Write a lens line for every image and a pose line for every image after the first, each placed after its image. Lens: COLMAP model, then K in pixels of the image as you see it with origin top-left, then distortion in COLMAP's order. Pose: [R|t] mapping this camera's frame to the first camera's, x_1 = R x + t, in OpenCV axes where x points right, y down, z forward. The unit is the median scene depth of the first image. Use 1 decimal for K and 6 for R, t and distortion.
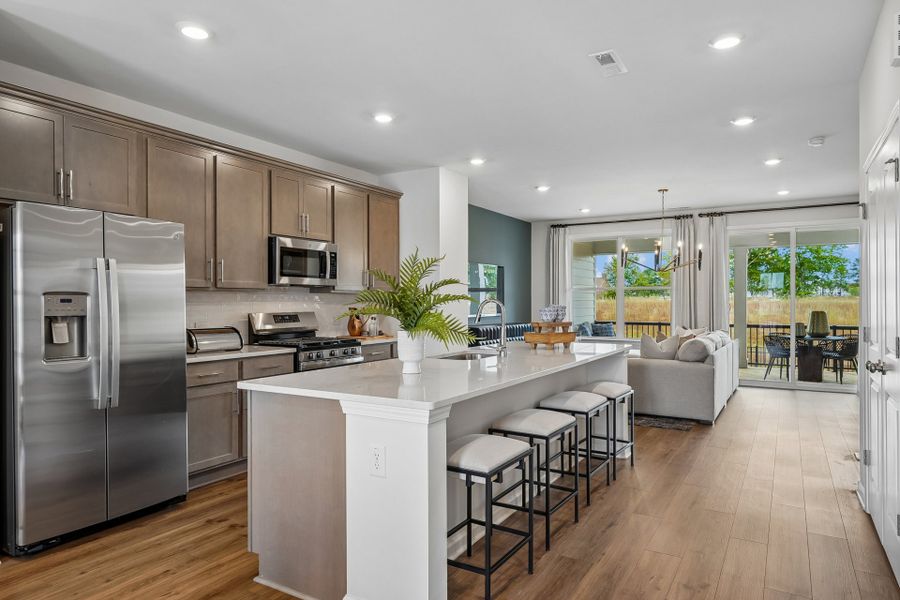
lens RADIAL K [[524.0, 0, 450.0], [0, 524.0, 300.0], [0, 0, 1]] dist [-0.001633, -0.001284]
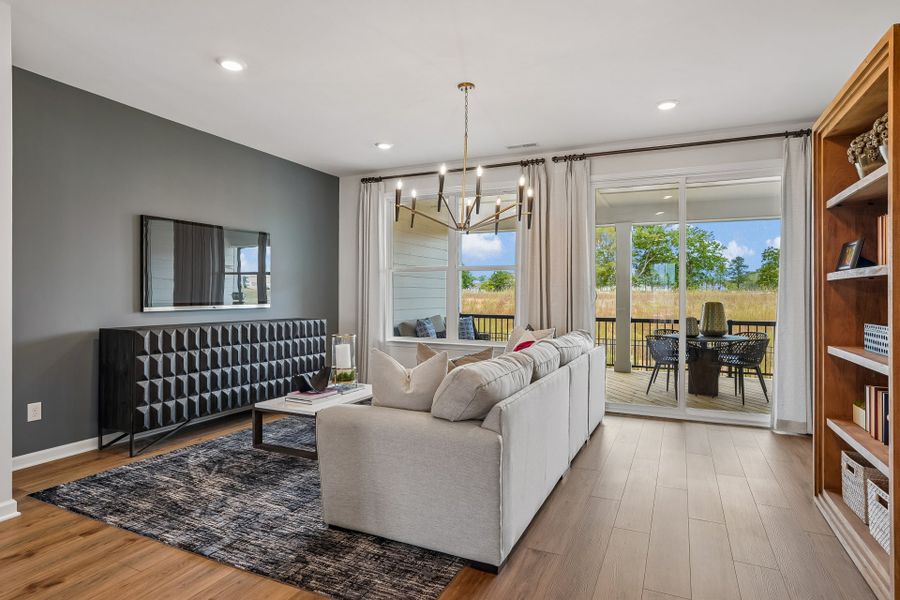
lens RADIAL K [[463.4, 0, 450.0], [0, 463.4, 300.0], [0, 0, 1]] dist [-0.024395, 0.001228]
pose [[0.993873, 0.000121, 0.110530, 0.245731], [-0.001685, 0.999900, 0.014055, 0.008962], [-0.110517, -0.014155, 0.993773, 0.374041]]
